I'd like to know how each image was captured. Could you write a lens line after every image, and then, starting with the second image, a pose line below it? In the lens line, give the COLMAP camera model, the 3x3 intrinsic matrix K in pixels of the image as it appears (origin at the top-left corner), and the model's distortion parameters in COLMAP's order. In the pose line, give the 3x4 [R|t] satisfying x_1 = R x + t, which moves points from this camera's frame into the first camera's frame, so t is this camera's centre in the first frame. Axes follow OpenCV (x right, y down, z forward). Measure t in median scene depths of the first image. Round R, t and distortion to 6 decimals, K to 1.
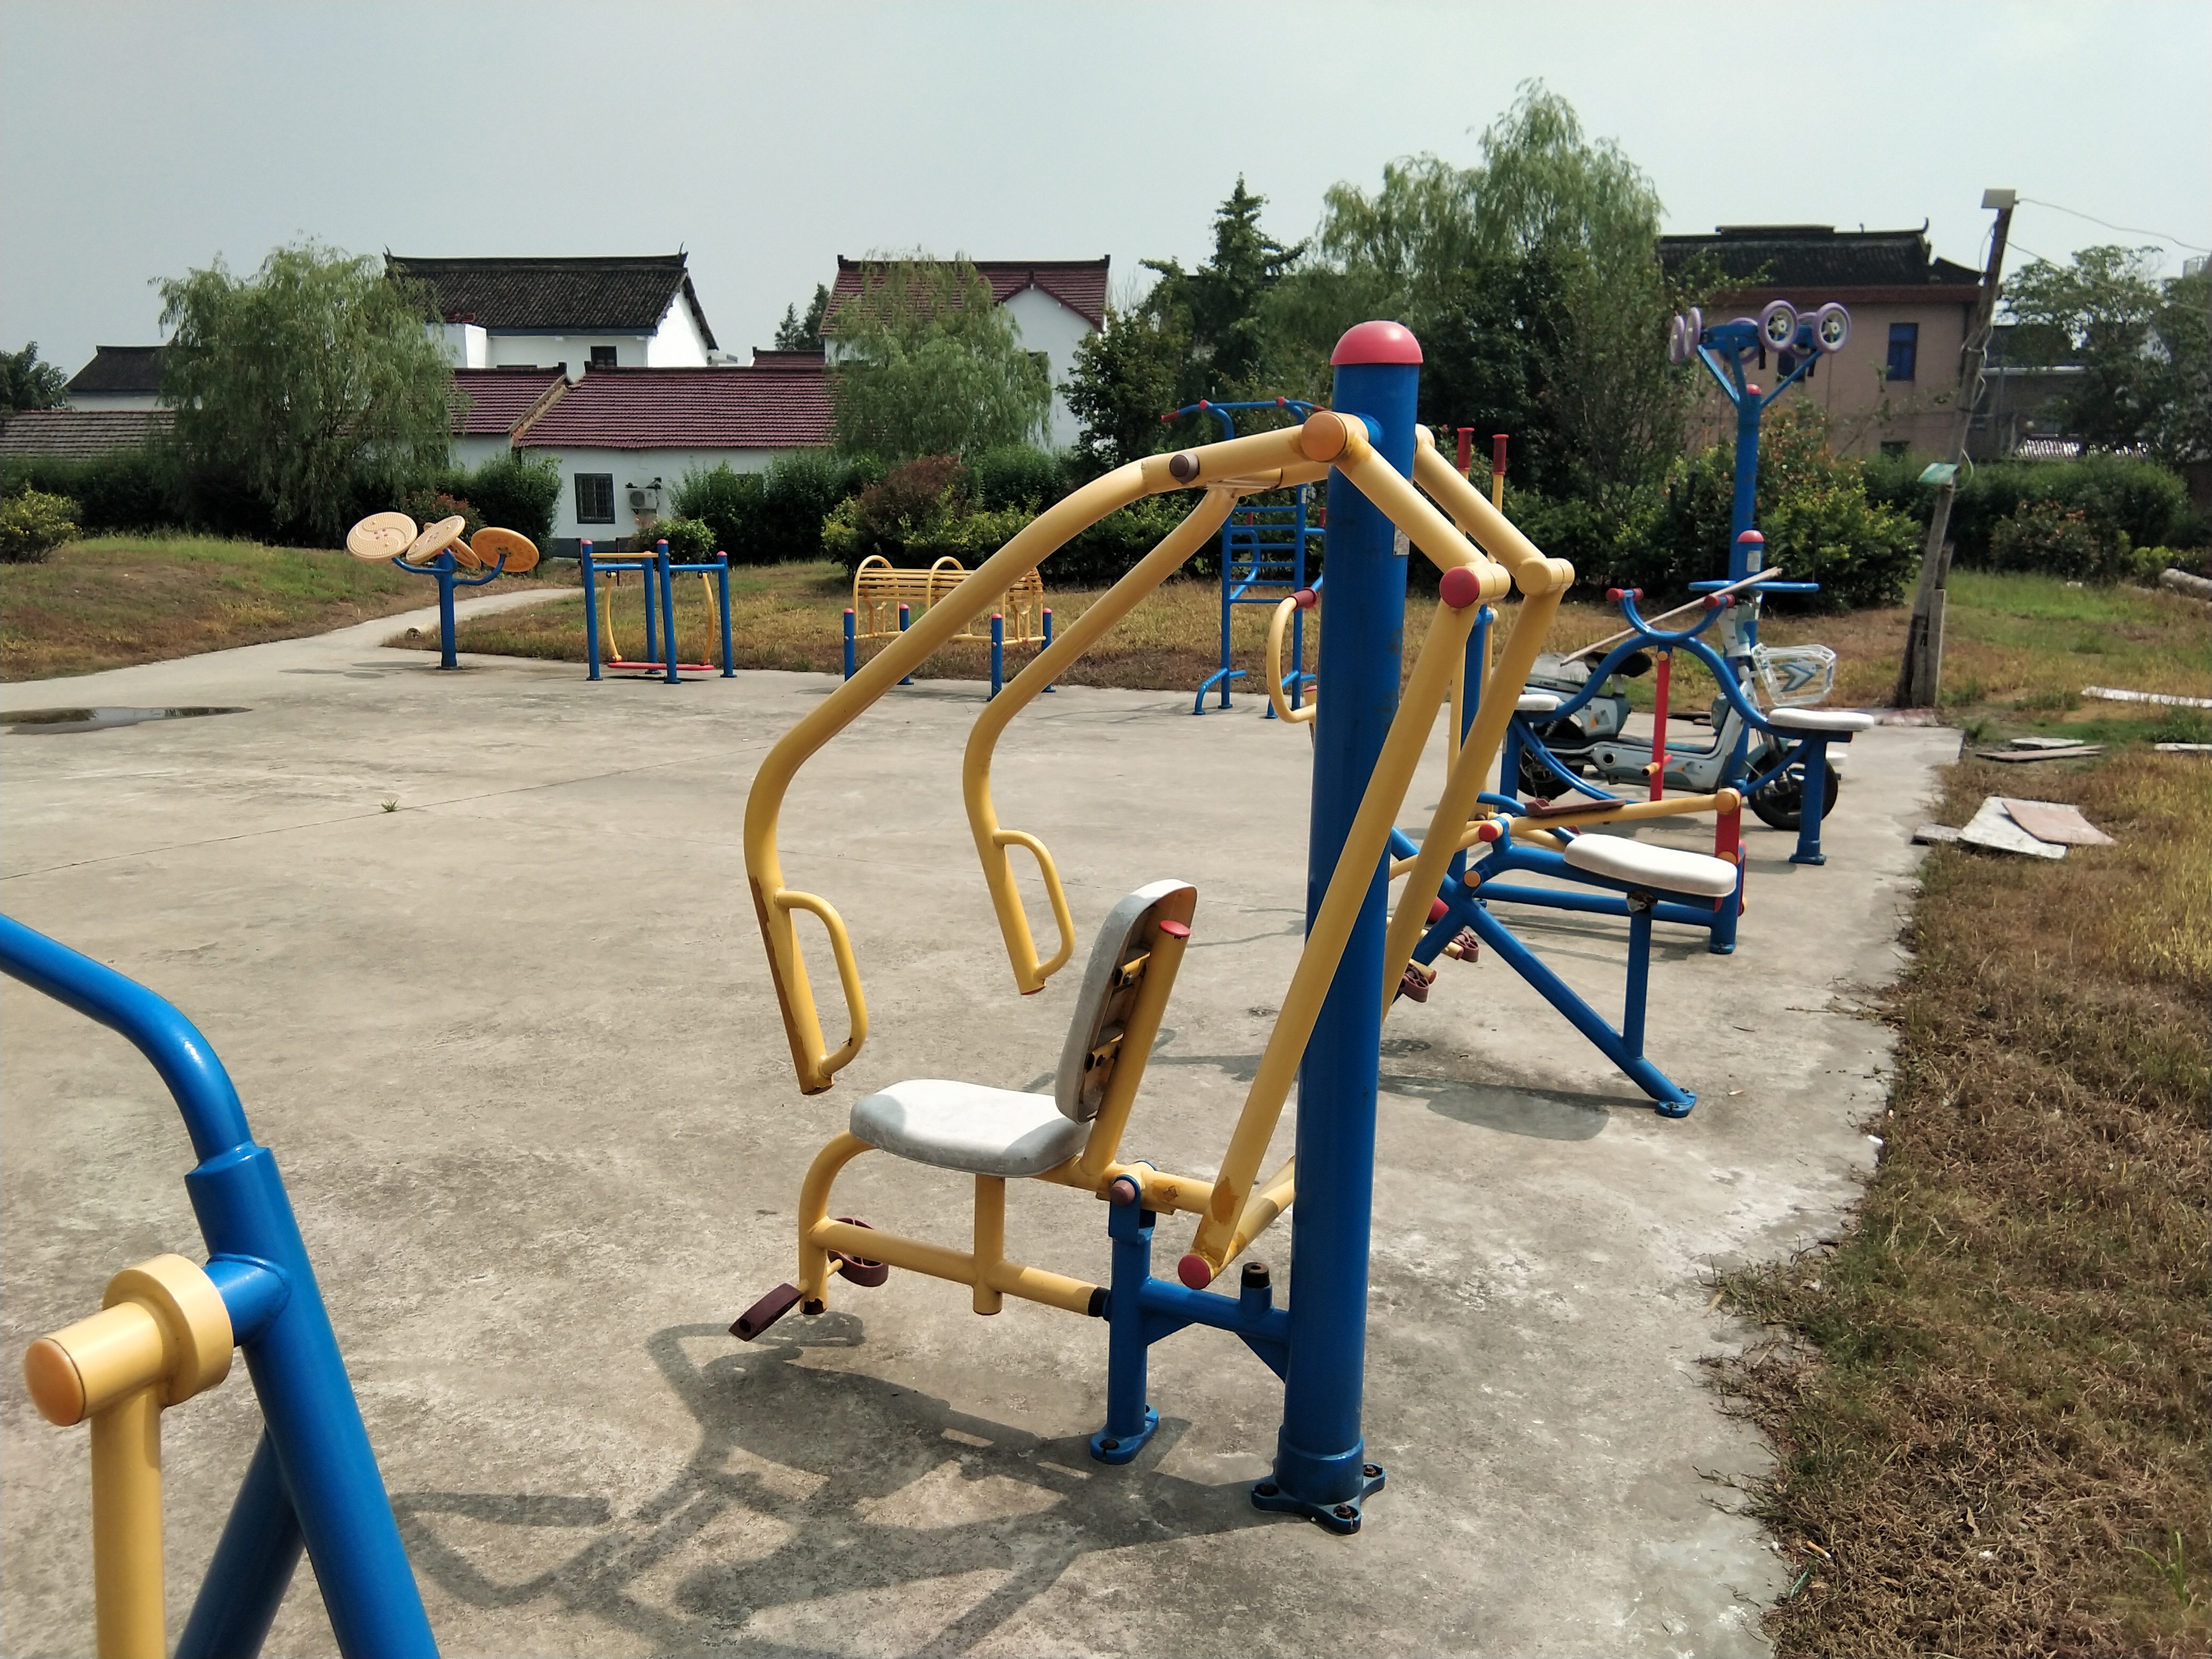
lens RADIAL K [[1764.1, 0, 1101.5], [0, 1764.1, 831.9], [0, 0, 1]] dist [0.076946, -0.122367]
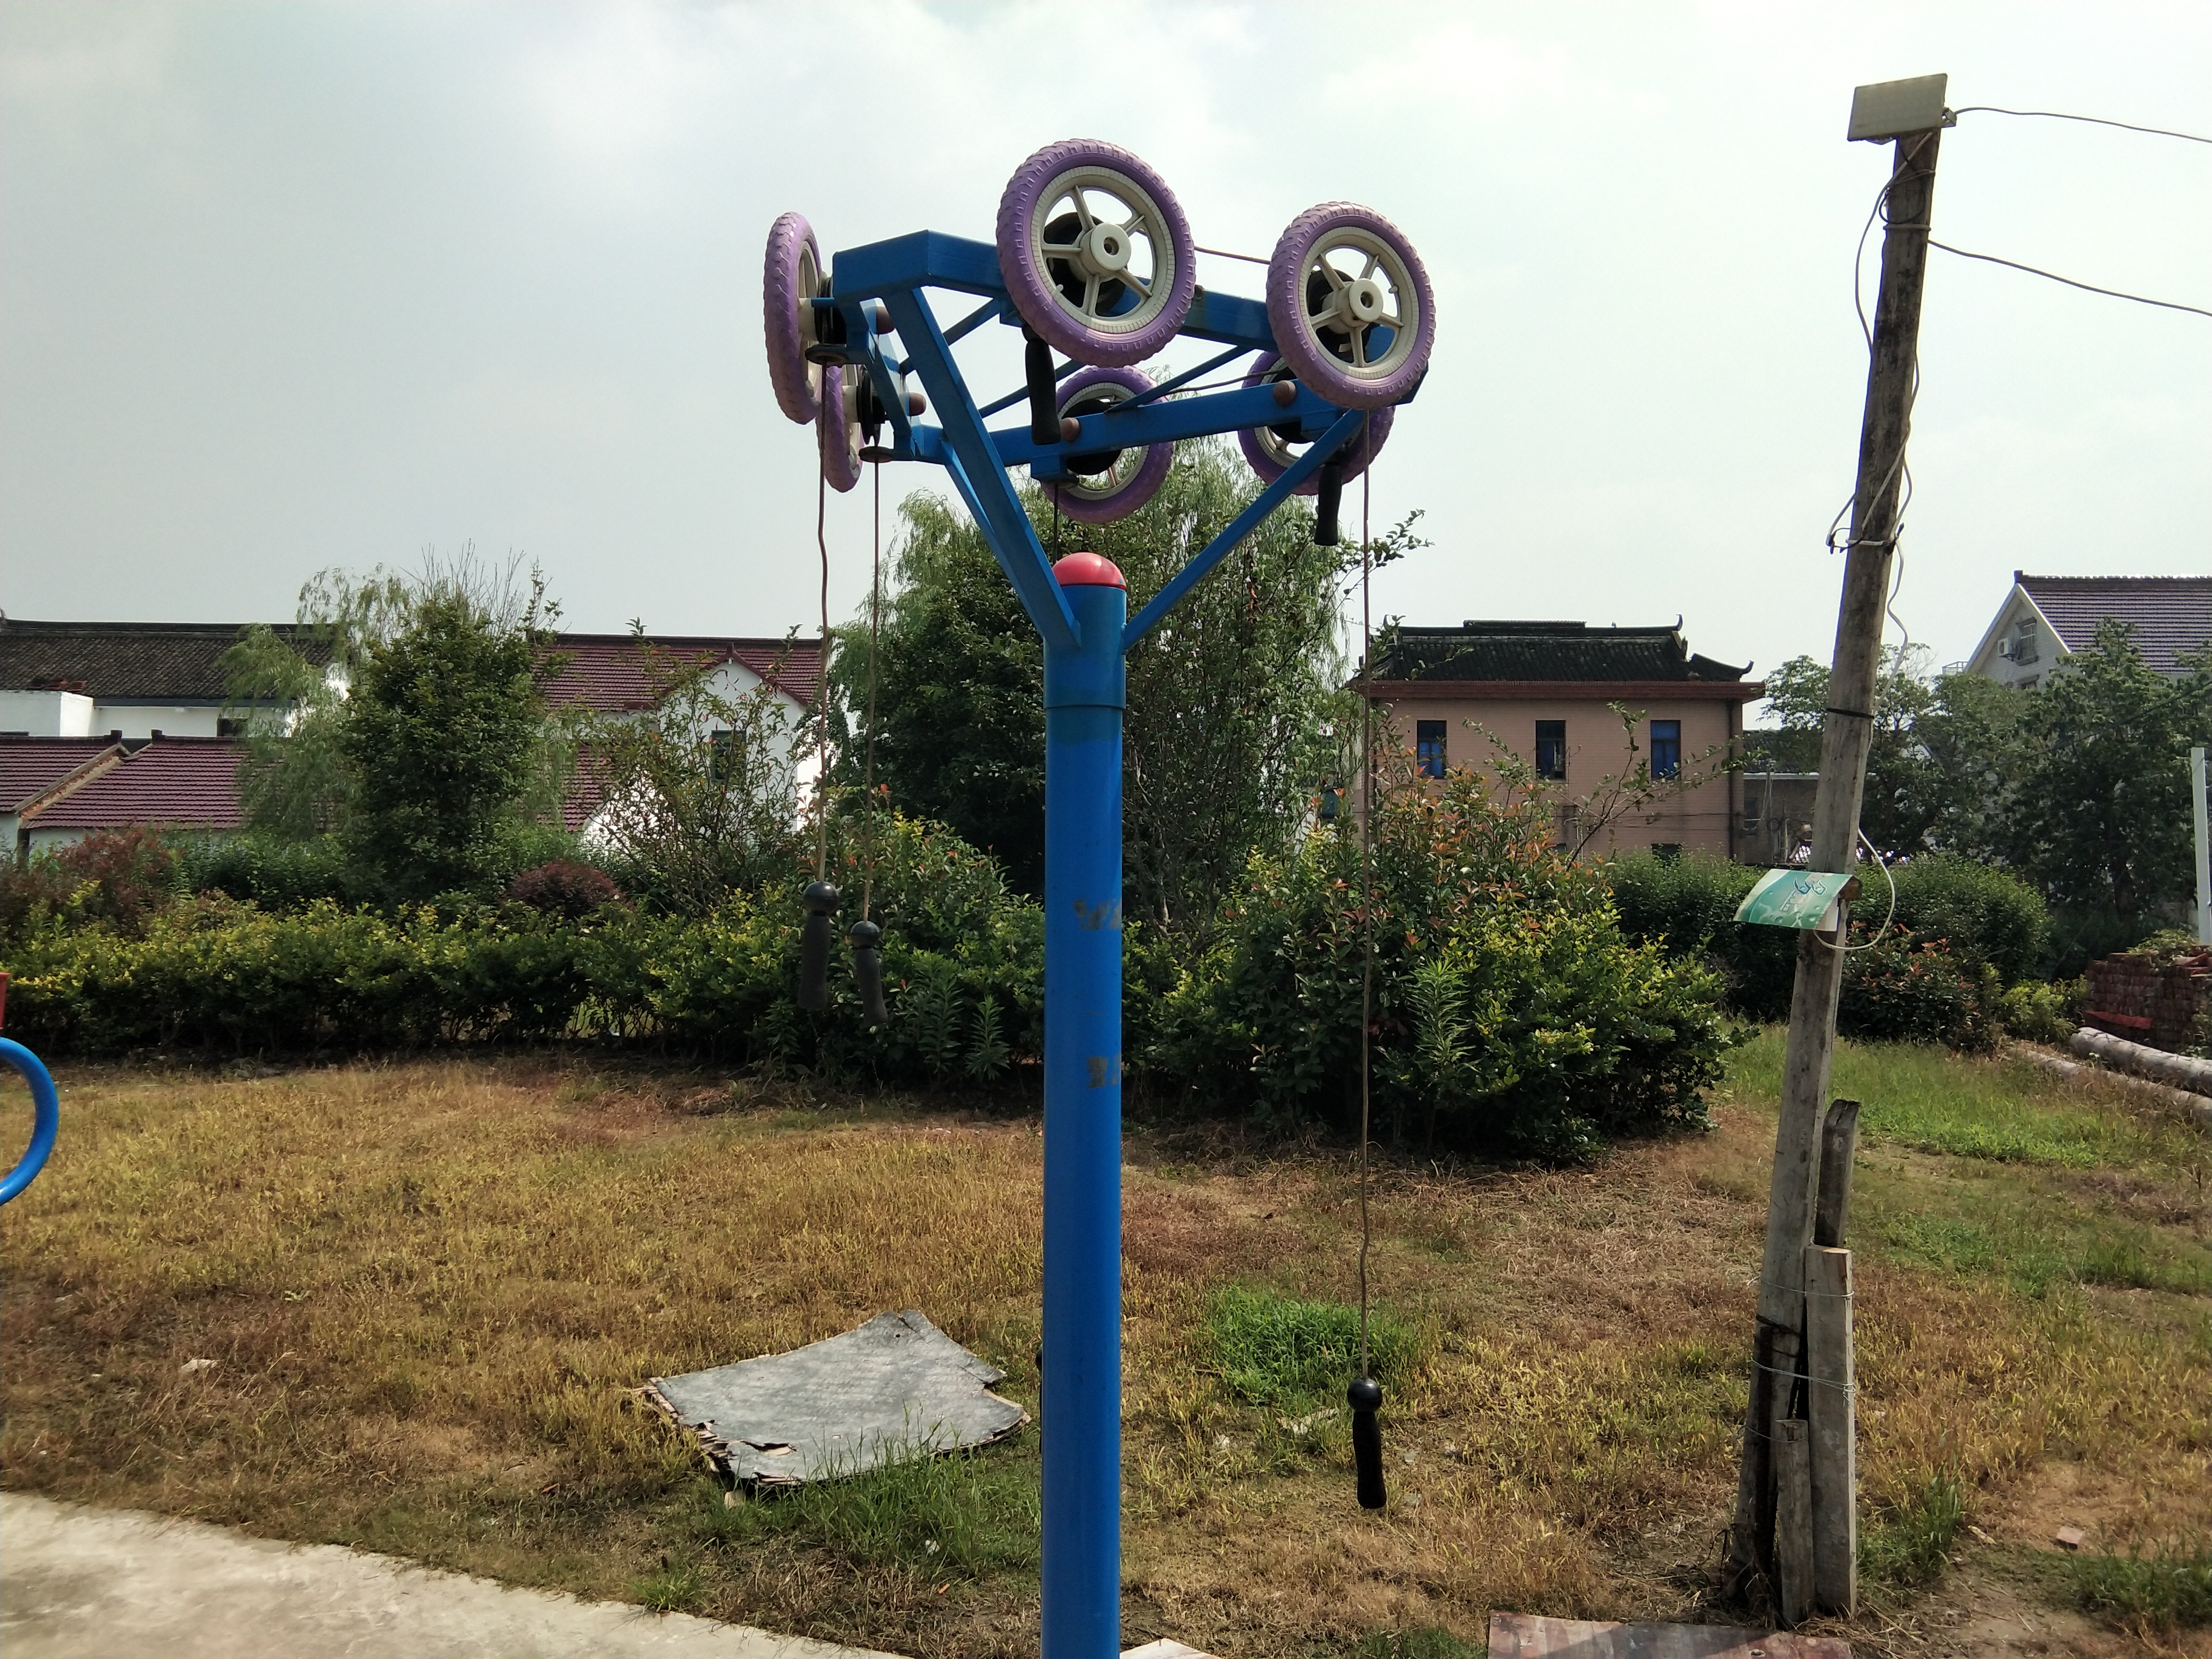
lens RADIAL K [[1759.8, 0, 1078.0], [0, 1759.8, 819.8], [0, 0, 1]] dist [0.117055, -0.187943]
pose [[0.995885, 0.013041, 0.089678, 0.274815], [0.007401, 0.974580, -0.223918, -0.126690], [-0.090318, 0.223660, 0.970474, 0.615709]]
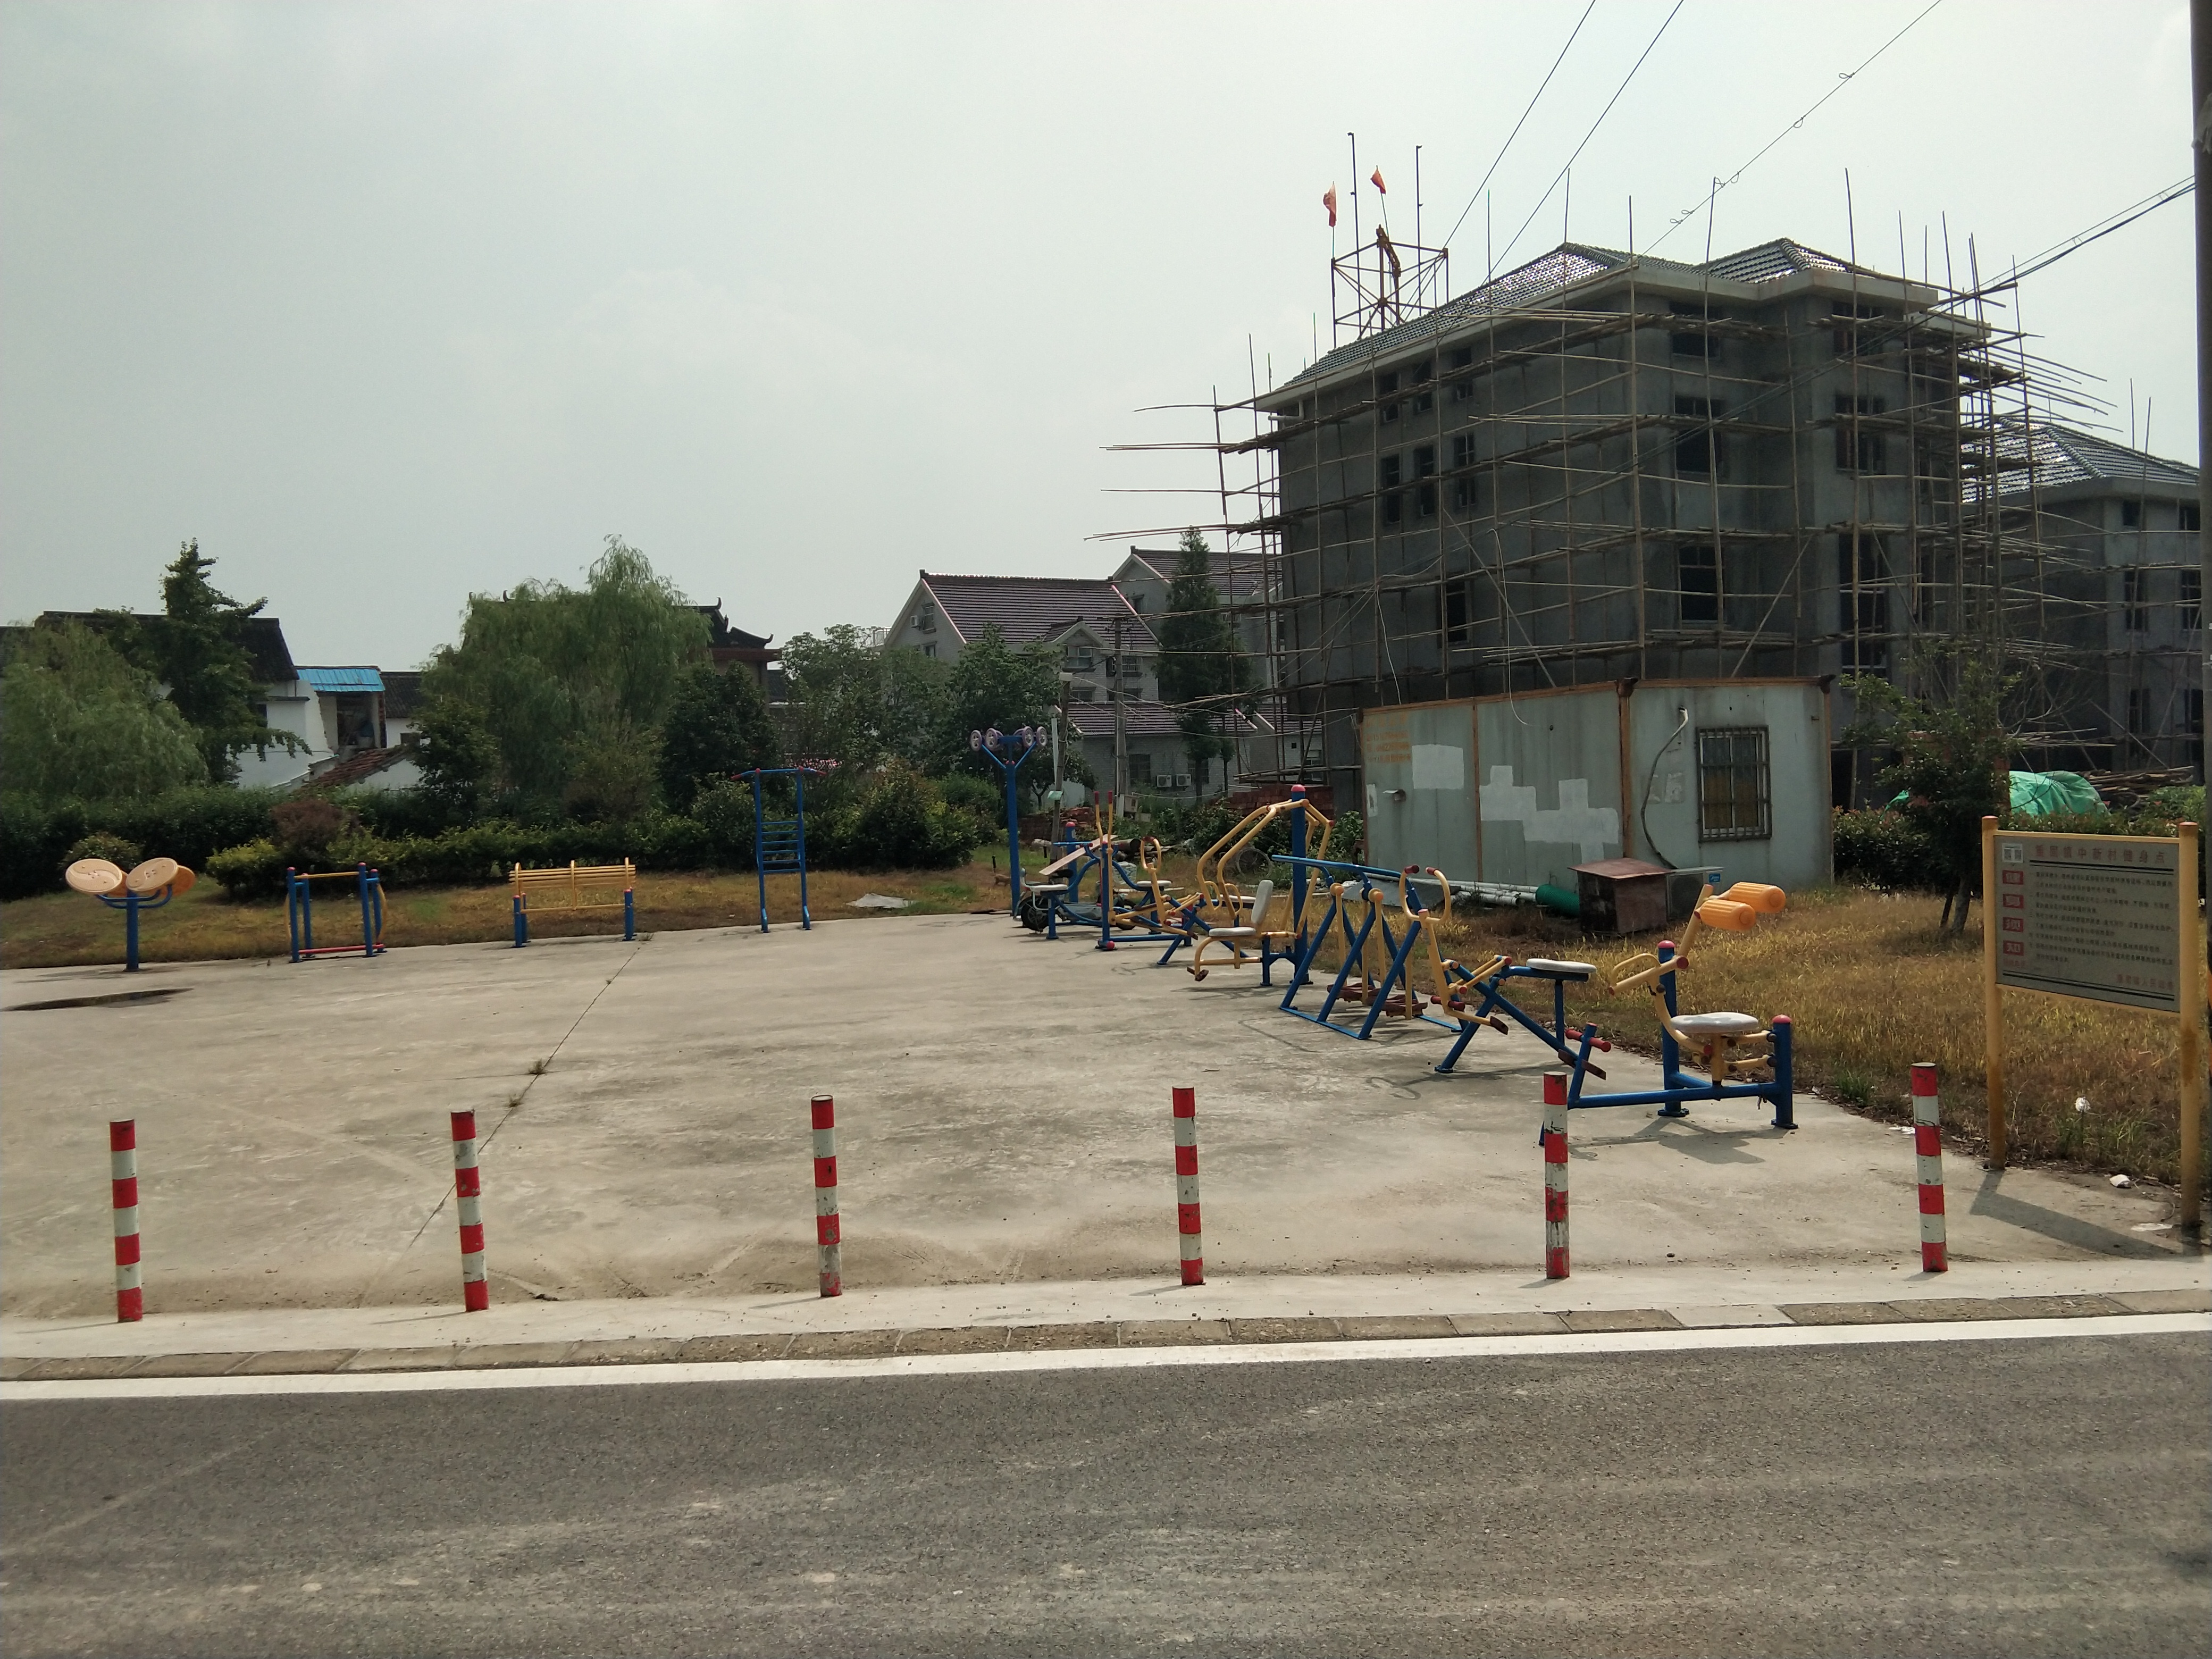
lens RADIAL K [[1764.1, 0, 1101.5], [0, 1764.1, 831.9], [0, 0, 1]] dist [0.076946, -0.122367]
pose [[0.760842, -0.043353, 0.647488, -0.838821], [0.153564, 0.981455, -0.114734, 0.099061], [-0.630506, 0.186726, 0.753389, -0.638495]]
